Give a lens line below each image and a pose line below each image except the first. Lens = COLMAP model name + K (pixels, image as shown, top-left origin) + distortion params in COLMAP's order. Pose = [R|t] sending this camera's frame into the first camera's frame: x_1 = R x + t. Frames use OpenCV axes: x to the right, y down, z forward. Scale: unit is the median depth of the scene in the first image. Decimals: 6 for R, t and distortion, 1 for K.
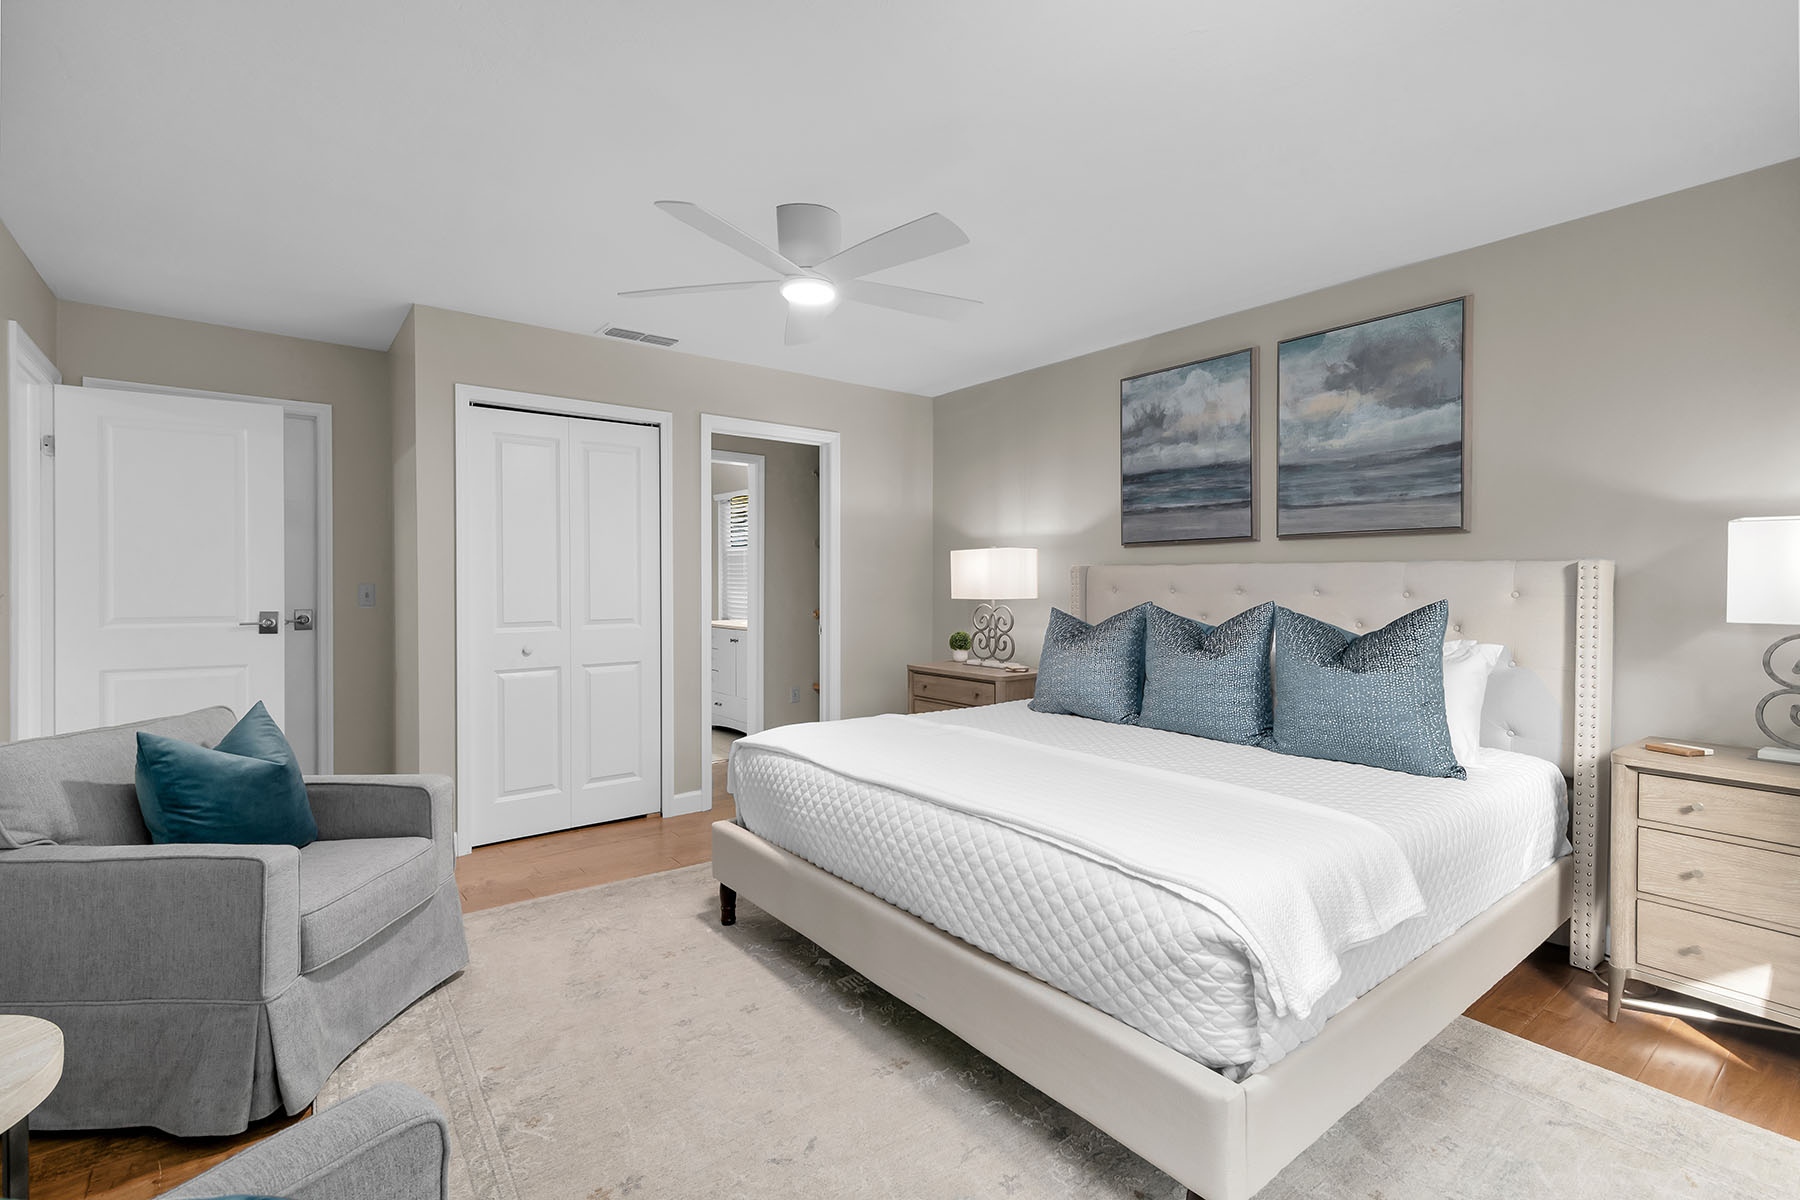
lens RADIAL K [[798.7, 0, 900.0], [0, 798.7, 600.0], [0, 0, 1]] dist [-0.015391, 0.000077]
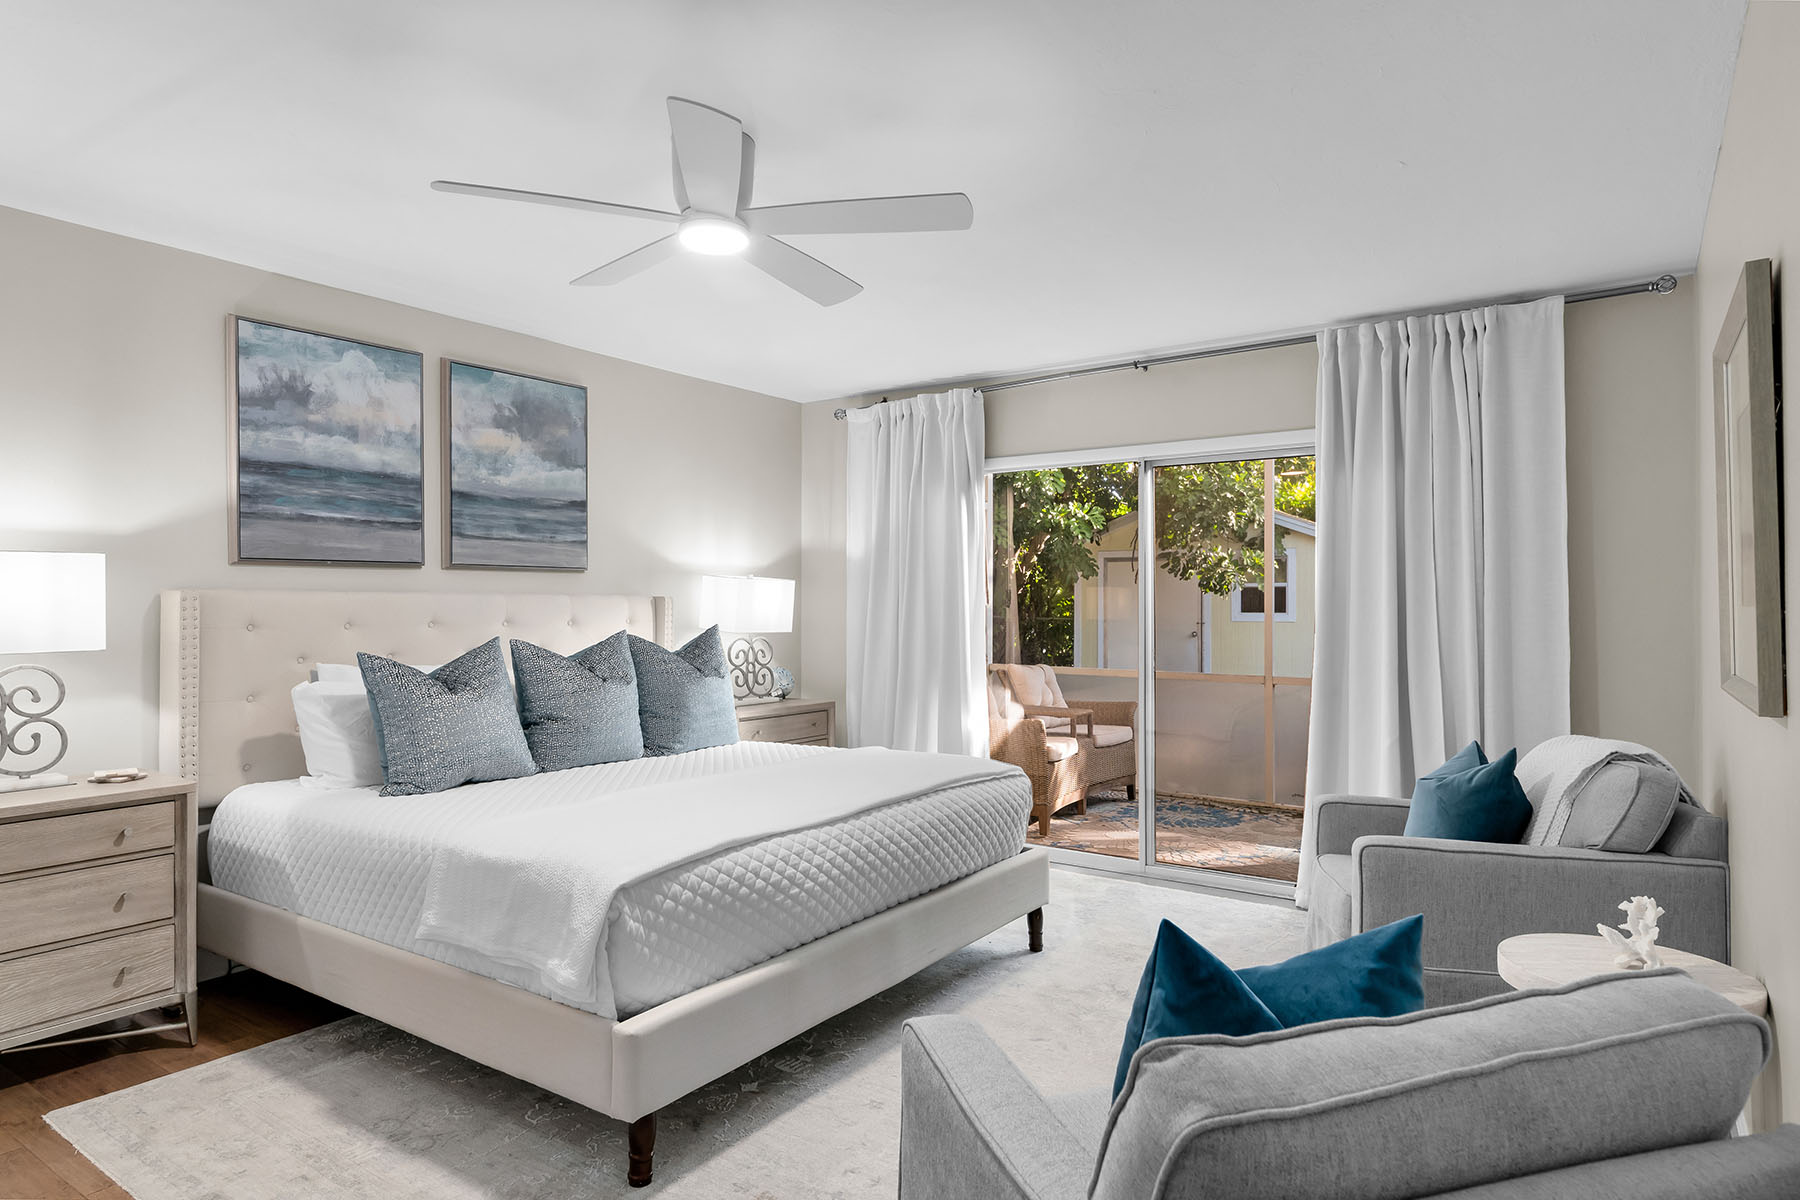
lens RADIAL K [[1020.1, 0, 905.4], [0, 1020.1, 592.8], [0, 0, 1]] dist [0.000179, 0.011424]
pose [[-0.290041, 0.007828, 0.956982, -0.827897], [0.017832, 0.999837, -0.002774, -0.033526], [-0.956848, 0.016261, -0.290134, 0.823463]]
